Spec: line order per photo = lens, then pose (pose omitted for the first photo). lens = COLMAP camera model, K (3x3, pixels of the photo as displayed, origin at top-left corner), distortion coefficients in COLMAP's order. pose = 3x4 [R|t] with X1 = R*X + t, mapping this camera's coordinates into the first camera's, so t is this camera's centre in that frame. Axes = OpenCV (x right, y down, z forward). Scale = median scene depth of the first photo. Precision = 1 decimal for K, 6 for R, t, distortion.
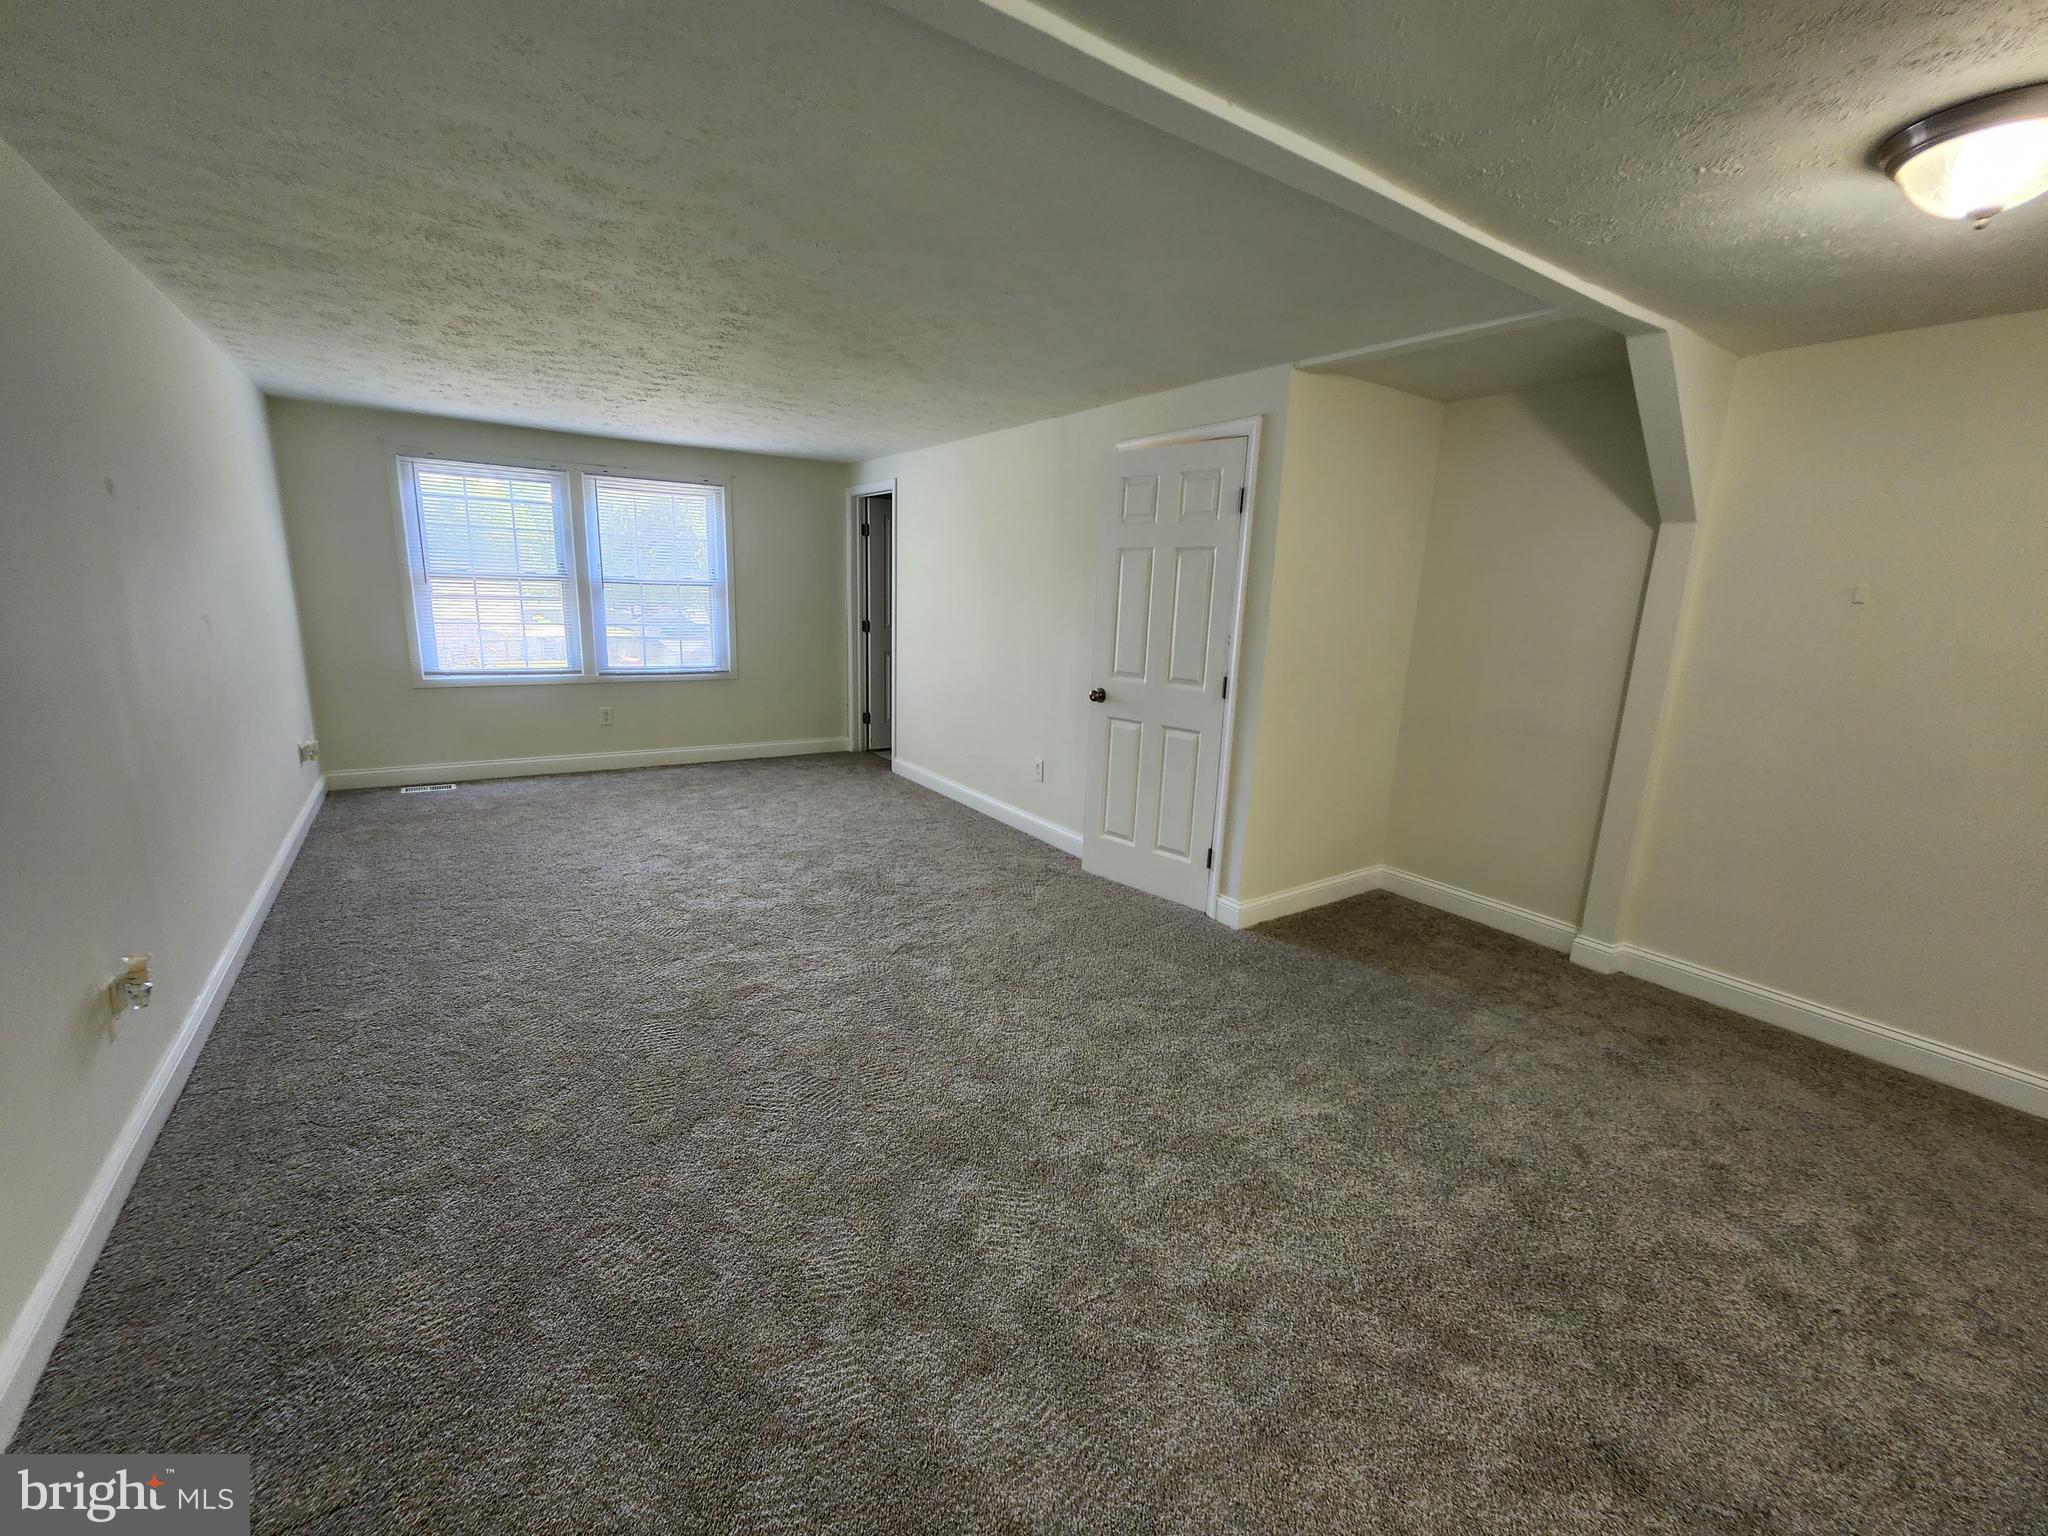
lens RADIAL K [[836.3, 0, 1018.5], [0, 836.3, 768.0], [0, 0, 1]] dist [0.000876, -0.001493]
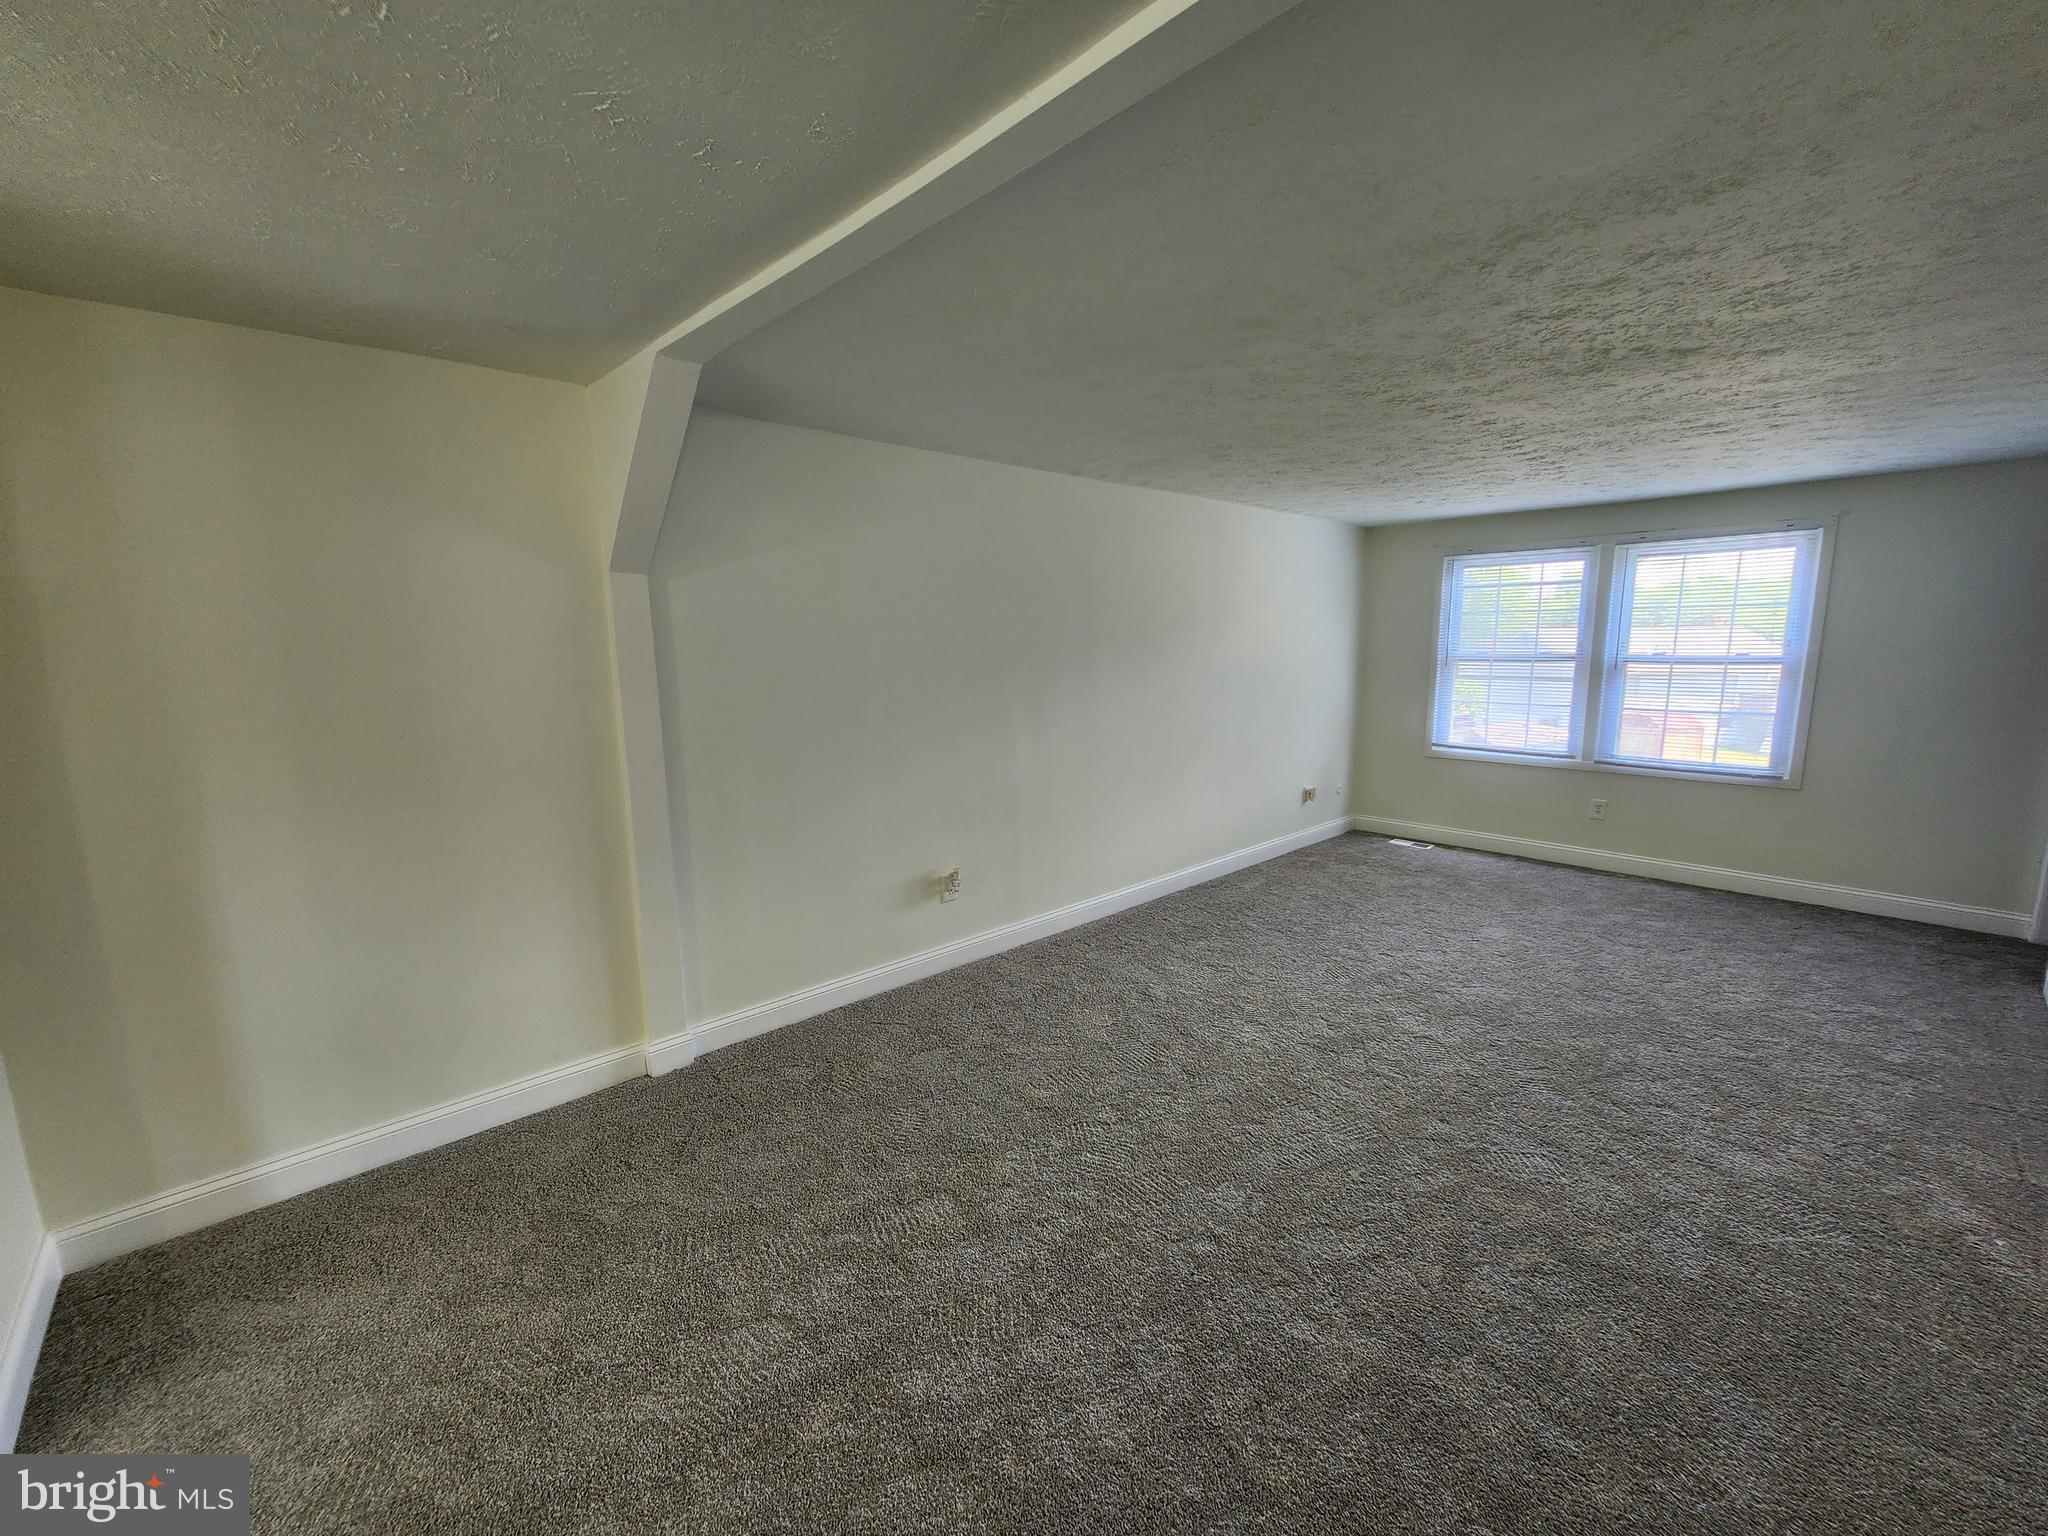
lens RADIAL K [[836.3, 0, 1043.8], [0, 836.3, 777.0], [0, 0, 1]] dist [0.000876, -0.001493]
pose [[0.169700, 0.120438, -0.978109, 0.464999], [-0.190325, 0.977825, 0.087382, -0.100639], [0.966943, 0.171329, 0.188860, 0.416605]]
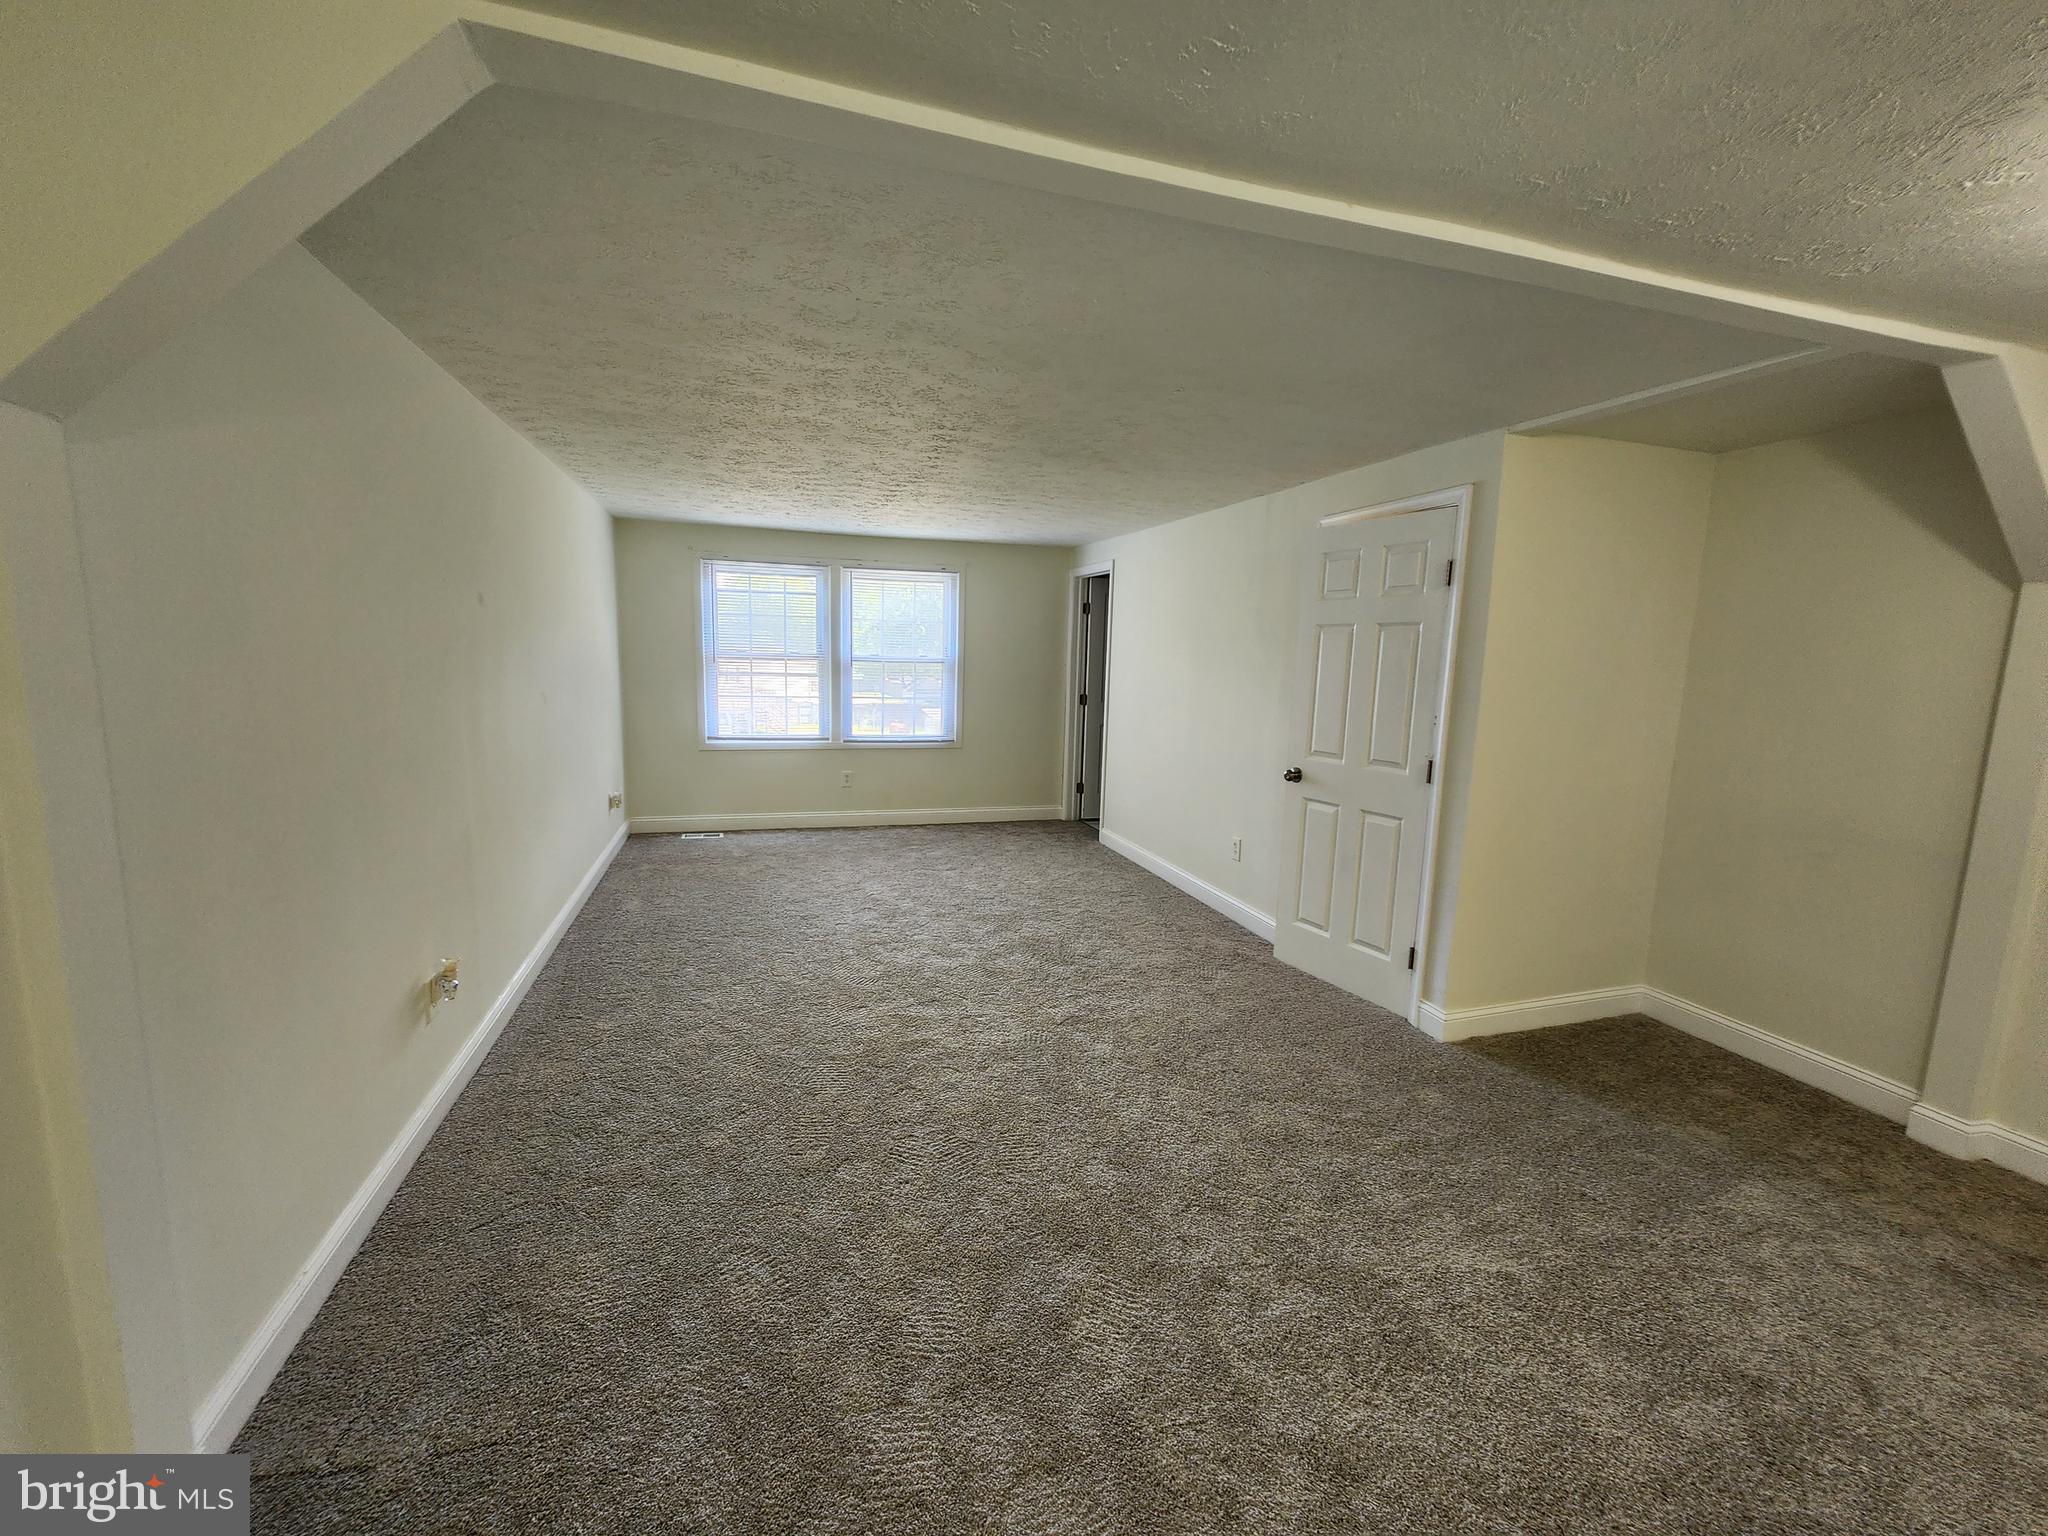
lens RADIAL K [[836.3, 0, 1021.7], [0, 836.3, 765.1], [0, 0, 1]] dist [0.000876, -0.001493]
pose [[0.958794, 0.028406, -0.282677, 0.076426], [-0.052168, 0.995674, -0.076893, -0.009804], [0.279270, 0.088471, 0.956128, -0.006840]]
